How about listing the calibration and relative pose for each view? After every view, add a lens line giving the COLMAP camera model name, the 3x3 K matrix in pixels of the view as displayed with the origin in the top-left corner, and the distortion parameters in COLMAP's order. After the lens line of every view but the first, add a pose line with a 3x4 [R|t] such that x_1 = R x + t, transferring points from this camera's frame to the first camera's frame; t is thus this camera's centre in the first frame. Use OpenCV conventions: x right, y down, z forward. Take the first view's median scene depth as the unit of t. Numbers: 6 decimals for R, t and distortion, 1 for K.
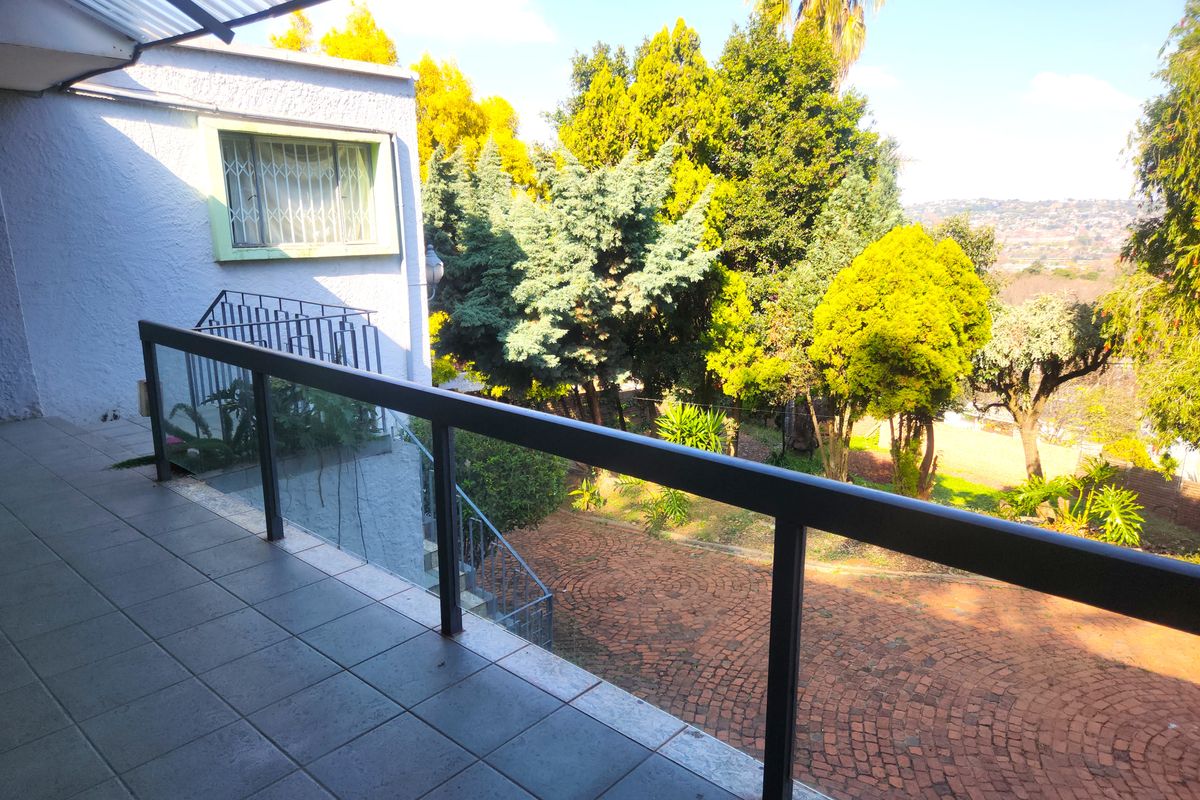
lens RADIAL K [[787.6, 0, 602.6], [0, 787.6, 418.1], [0, 0, 1]] dist [0.092413, -0.079802]
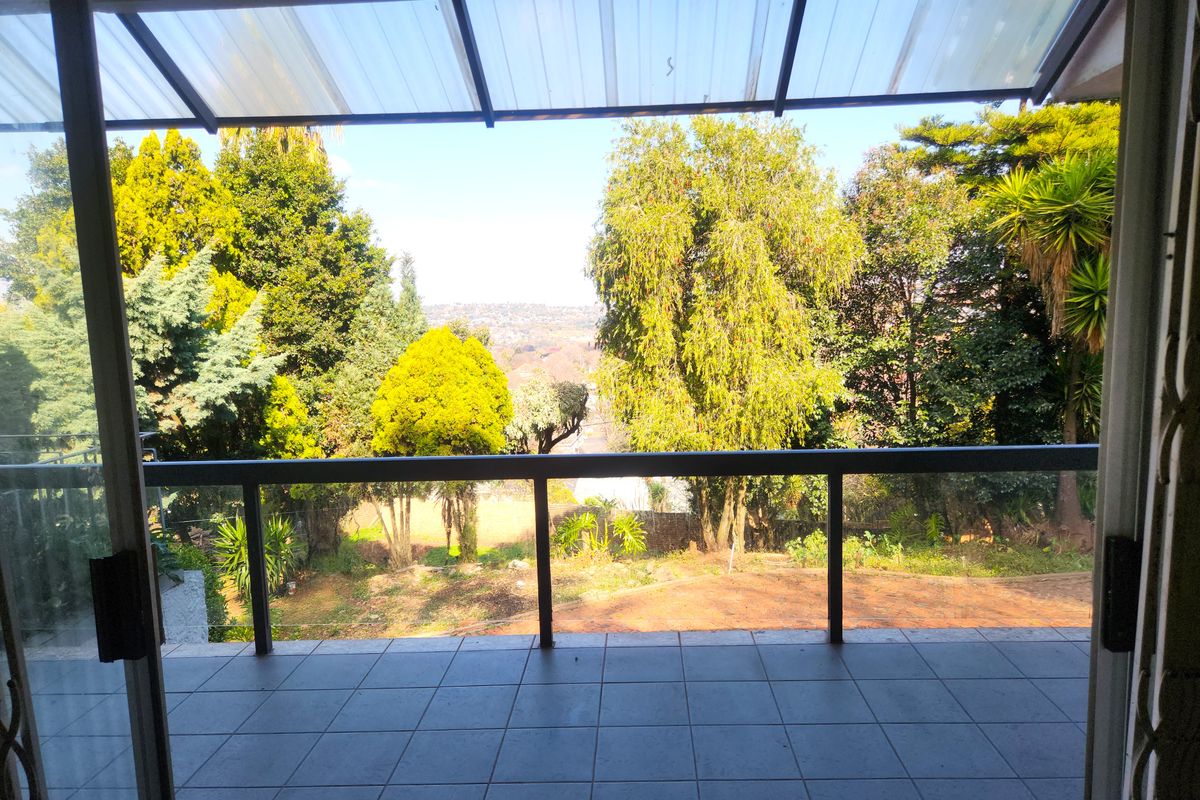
lens RADIAL K [[787.6, 0, 602.6], [0, 787.6, 418.1], [0, 0, 1]] dist [0.092413, -0.079802]
pose [[0.769168, -0.106373, 0.630131, -0.179858], [0.183333, 0.981331, -0.058126, 0.000089], [-0.612184, 0.160233, 0.774310, -0.022048]]
